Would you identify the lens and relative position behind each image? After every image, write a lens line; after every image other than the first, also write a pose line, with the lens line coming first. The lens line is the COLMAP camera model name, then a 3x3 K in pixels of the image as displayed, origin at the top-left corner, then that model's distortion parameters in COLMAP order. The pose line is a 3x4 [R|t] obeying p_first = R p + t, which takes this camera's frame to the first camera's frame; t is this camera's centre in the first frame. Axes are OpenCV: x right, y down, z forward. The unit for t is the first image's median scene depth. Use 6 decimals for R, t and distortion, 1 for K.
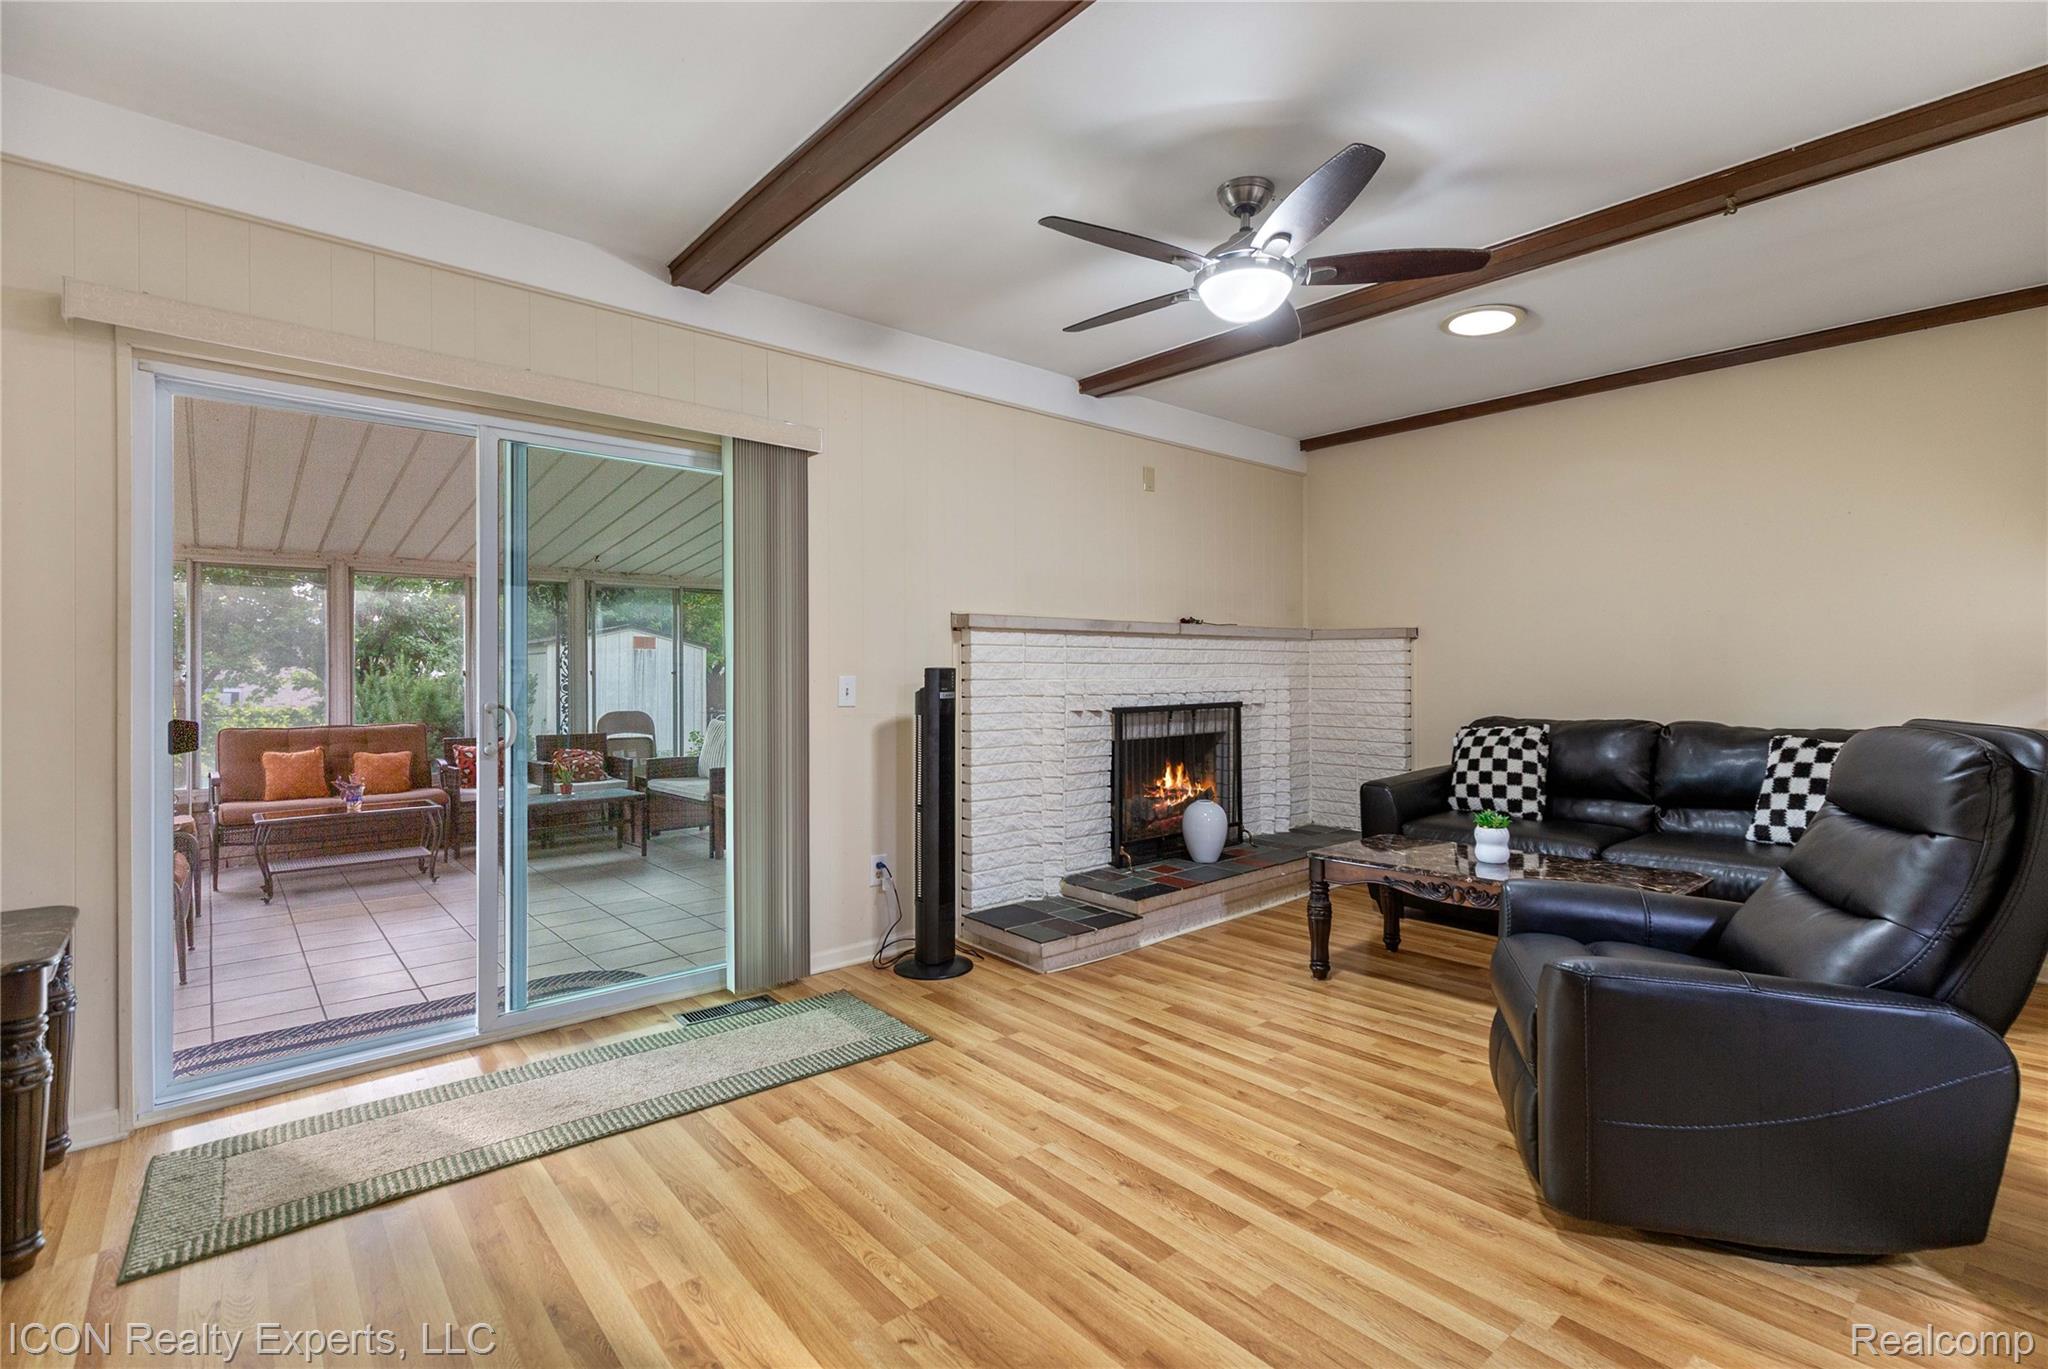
lens RADIAL K [[943.2, 0, 1039.8], [0, 943.2, 666.9], [0, 0, 1]] dist [0.011278, -0.000441]
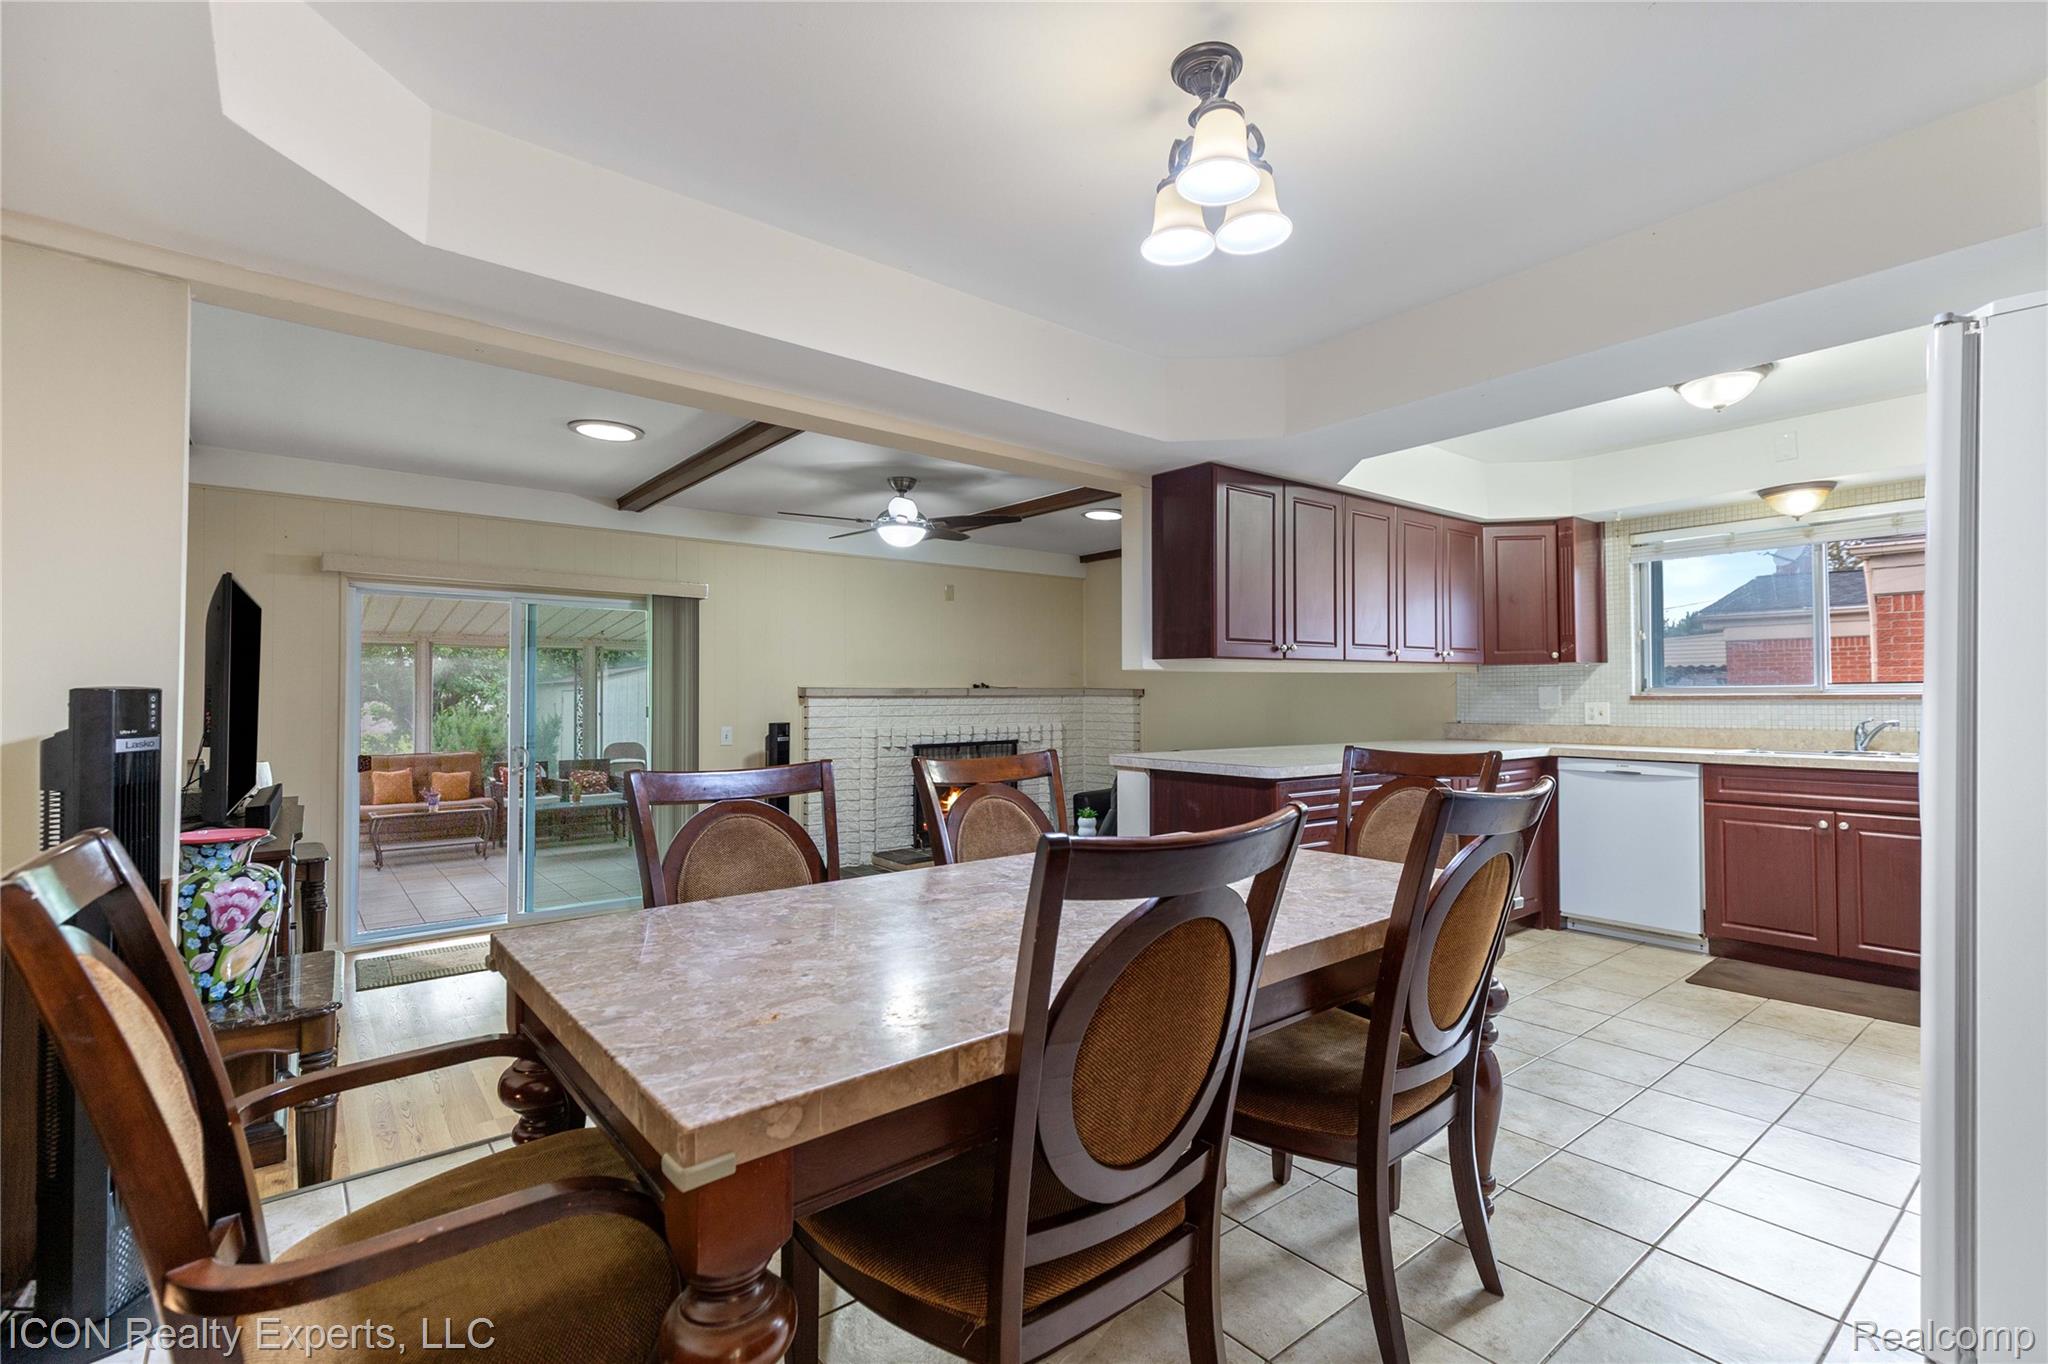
lens RADIAL K [[924.2, 0, 1030.4], [0, 924.2, 676.0], [0, 0, 1]] dist [0.009693, 0.000157]
pose [[0.999234, -0.000540, -0.039128, 0.285146], [-0.000125, 0.999856, -0.016986, -0.038063], [0.039132, 0.016978, 0.999090, -0.445259]]
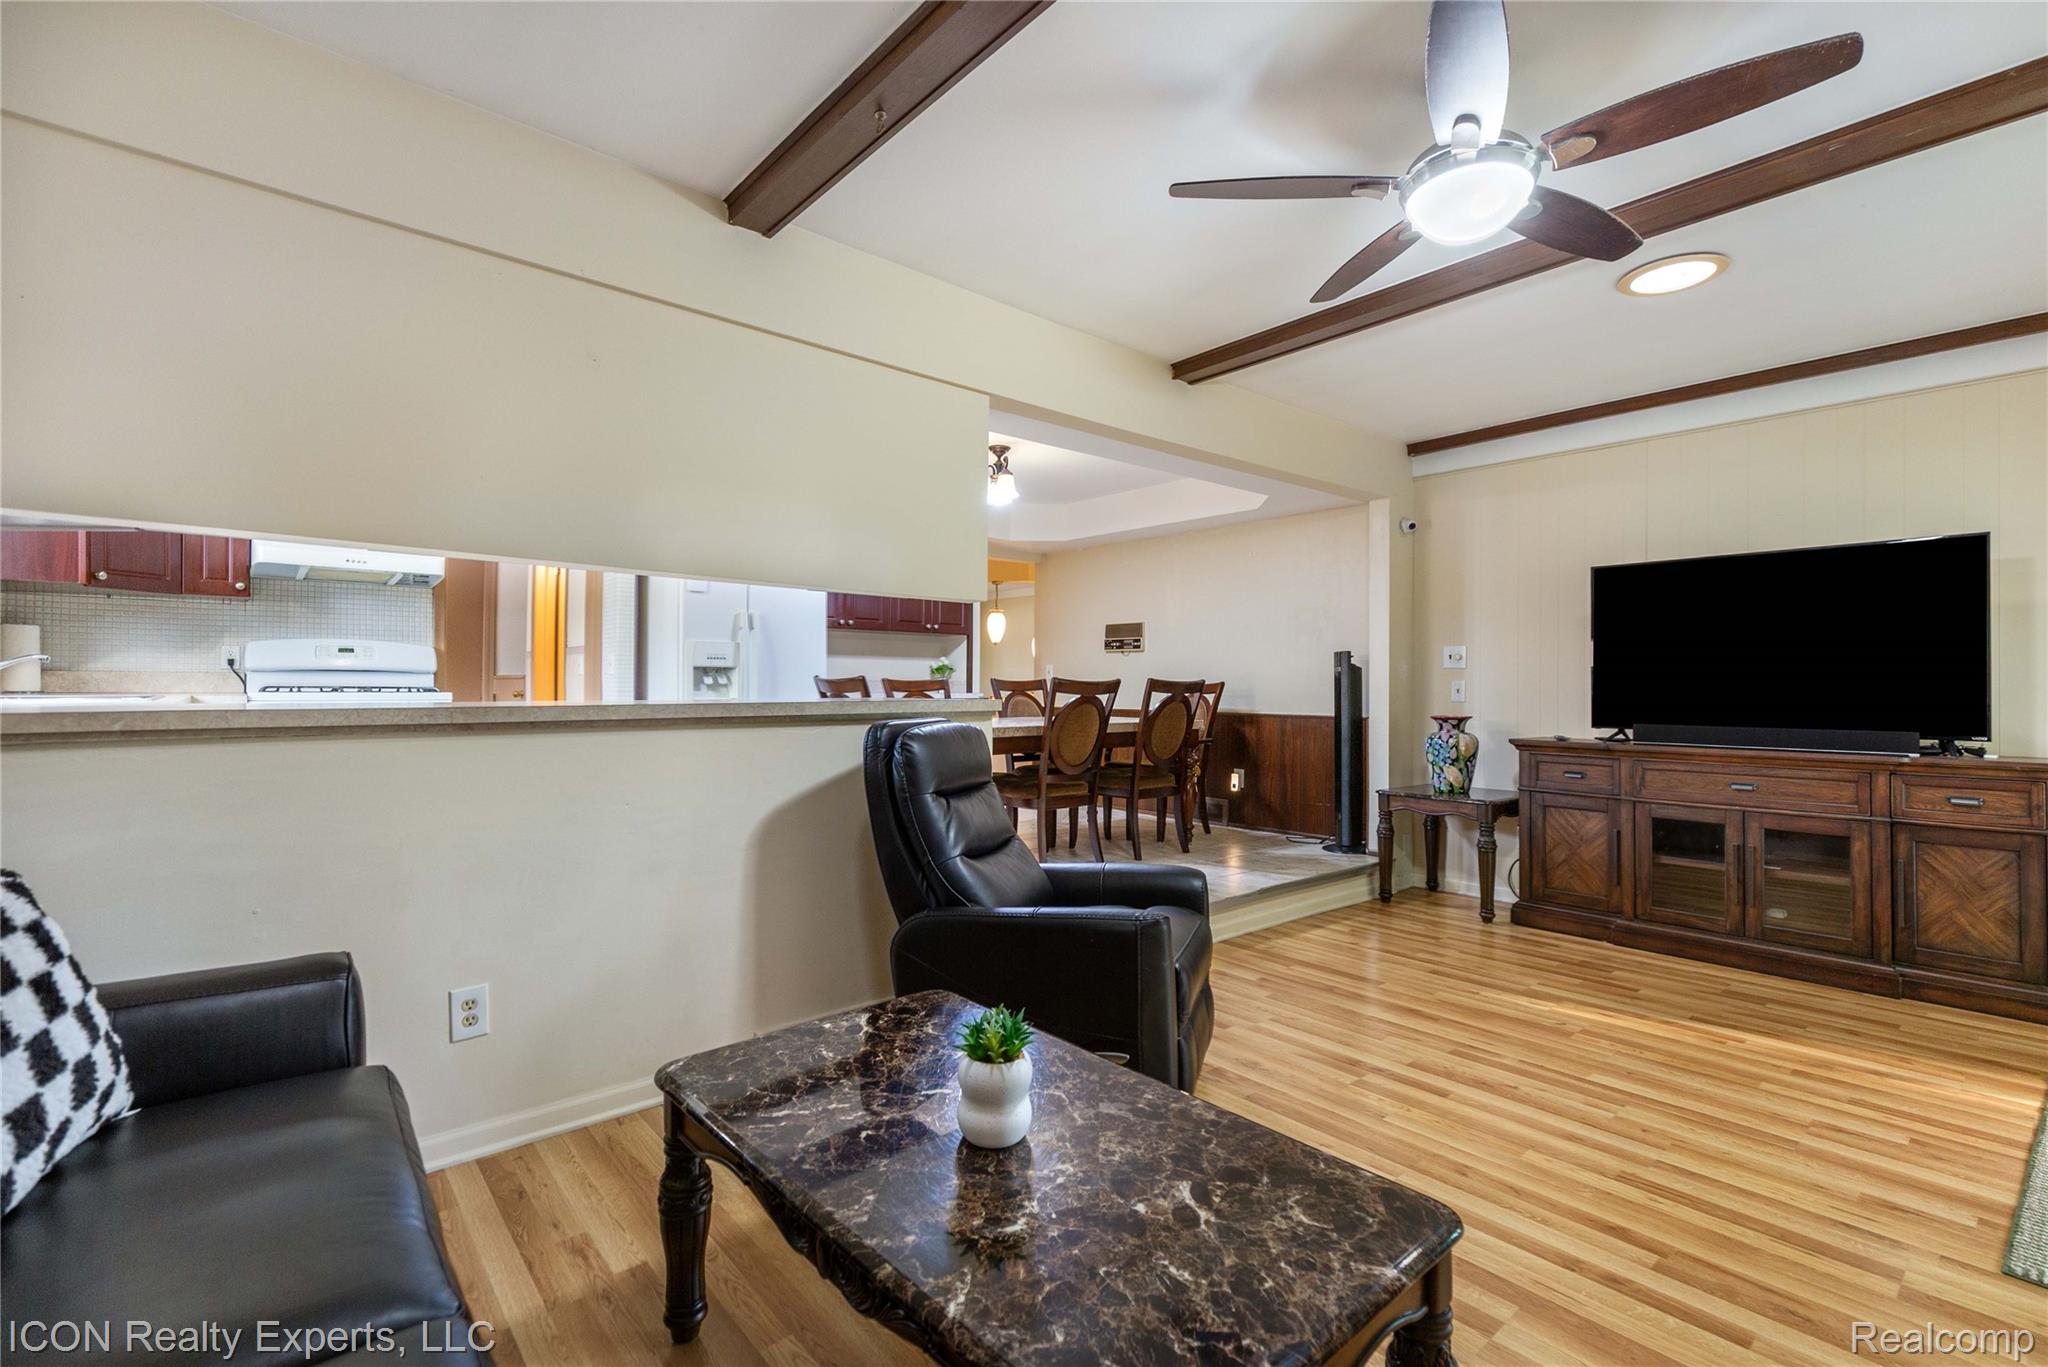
lens RADIAL K [[924.2, 0, 1030.4], [0, 924.2, 677.5], [0, 0, 1]] dist [0.009693, 0.000157]
pose [[-0.999991, -0.002430, 0.003352, 0.304770], [-0.002463, 0.999948, -0.009929, 0.002571], [-0.003328, -0.009937, -0.999945, 0.931364]]
